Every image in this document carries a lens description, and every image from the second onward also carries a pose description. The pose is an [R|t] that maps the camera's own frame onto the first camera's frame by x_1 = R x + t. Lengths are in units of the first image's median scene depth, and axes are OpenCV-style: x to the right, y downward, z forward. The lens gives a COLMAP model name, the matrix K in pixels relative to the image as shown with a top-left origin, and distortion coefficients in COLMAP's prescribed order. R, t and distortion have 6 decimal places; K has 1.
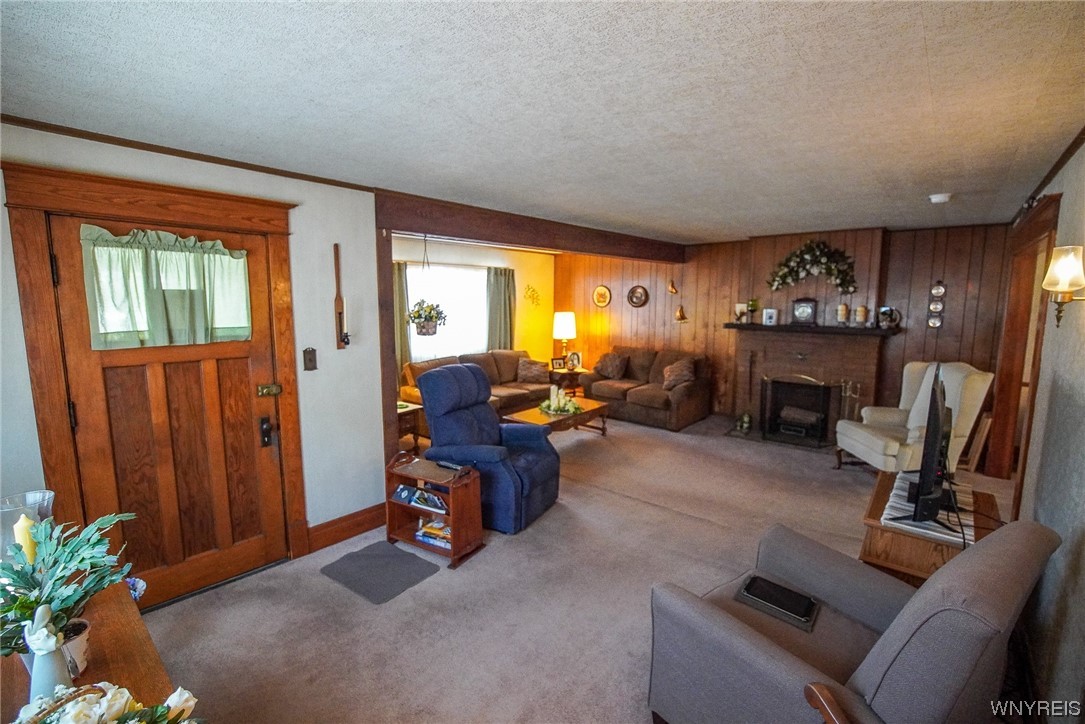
lens RADIAL K [[483.1, 0, 542.5], [0, 483.1, 362.0], [0, 0, 1]] dist [-0.027116, 0.001048]
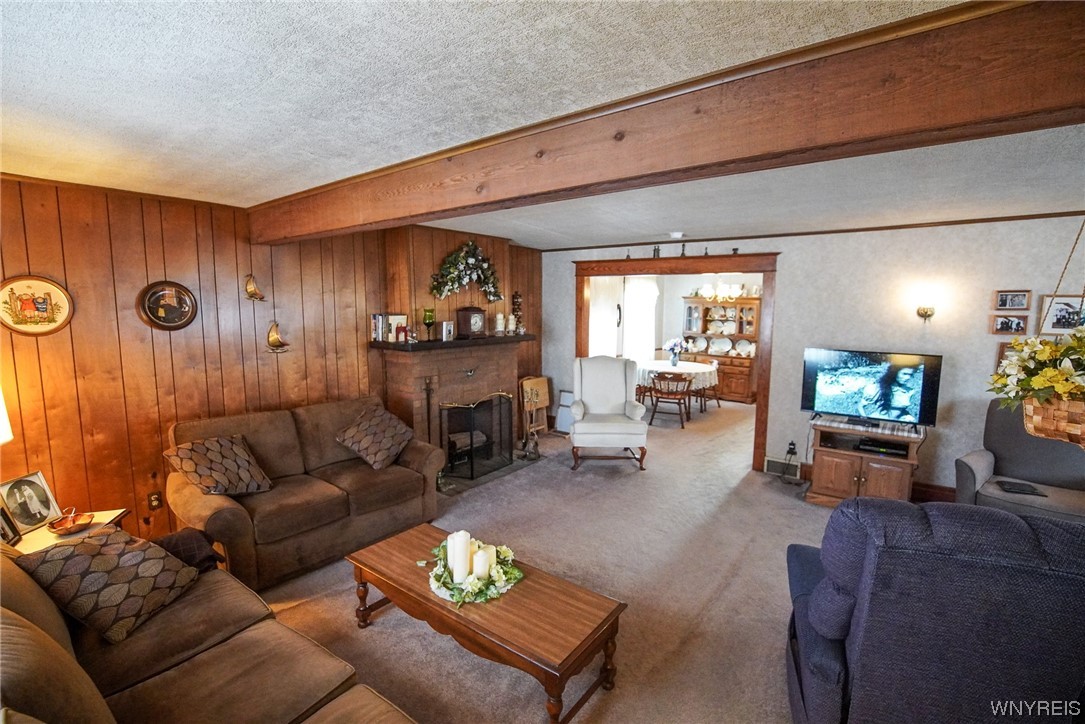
lens RADIAL K [[483.1, 0, 542.5], [0, 483.1, 362.0], [0, 0, 1]] dist [-0.027116, 0.001048]
pose [[-0.054500, -0.119681, 0.991315, -0.334907], [0.126169, 0.984008, 0.125735, -0.122919], [-0.990511, 0.131925, -0.038529, 0.874771]]
